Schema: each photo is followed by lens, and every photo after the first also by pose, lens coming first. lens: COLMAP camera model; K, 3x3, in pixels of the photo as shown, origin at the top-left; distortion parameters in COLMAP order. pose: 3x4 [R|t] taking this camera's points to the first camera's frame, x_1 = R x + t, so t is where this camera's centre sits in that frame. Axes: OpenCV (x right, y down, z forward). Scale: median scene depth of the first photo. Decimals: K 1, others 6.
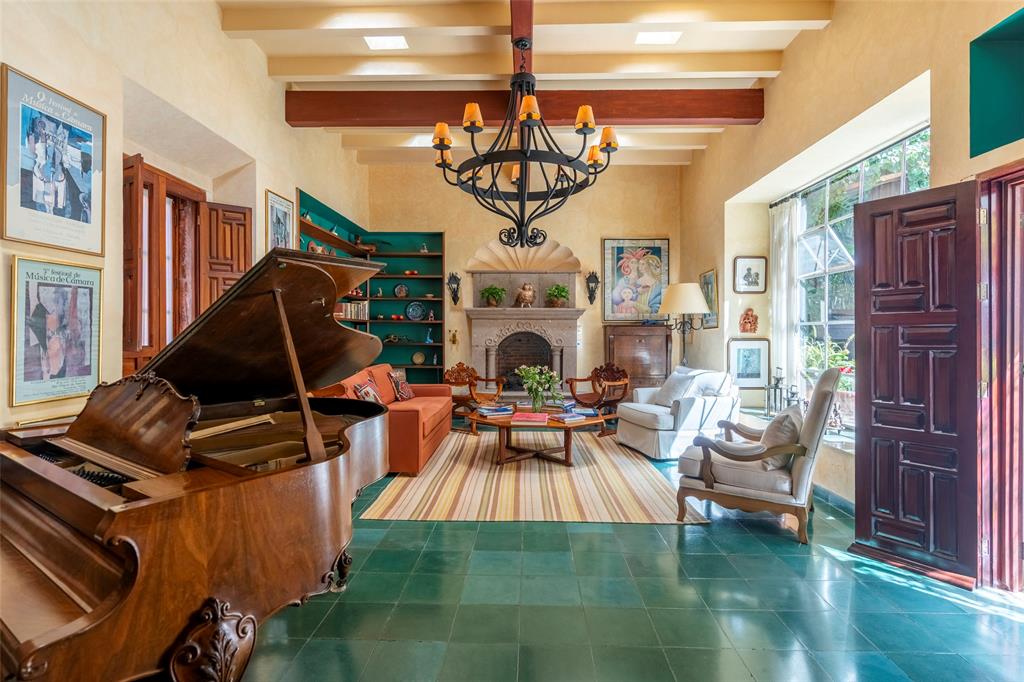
lens RADIAL K [[468.4, 0, 514.7], [0, 468.4, 333.7], [0, 0, 1]] dist [-0.001026, -0.000007]
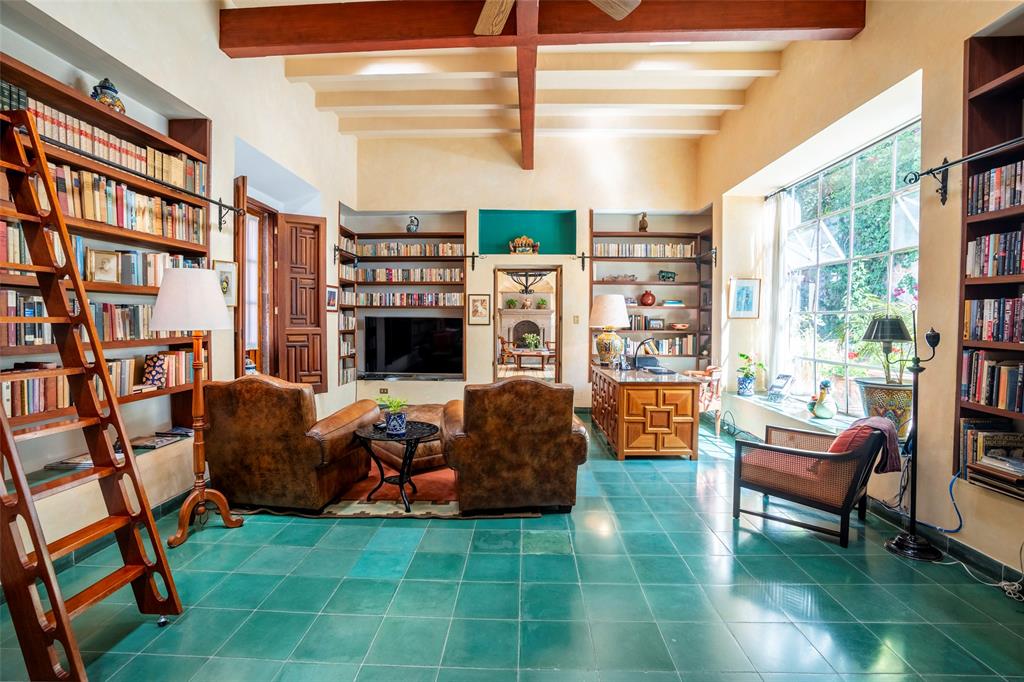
lens RADIAL K [[471.3, 0, 509.5], [0, 471.3, 336.1], [0, 0, 1]] dist [-0.030769, 0.007967]
pose [[0.999895, 0.004492, -0.013780, -0.007984], [-0.004043, 0.999467, 0.032402, -0.000295], [0.013918, -0.032343, 0.999380, -0.325810]]
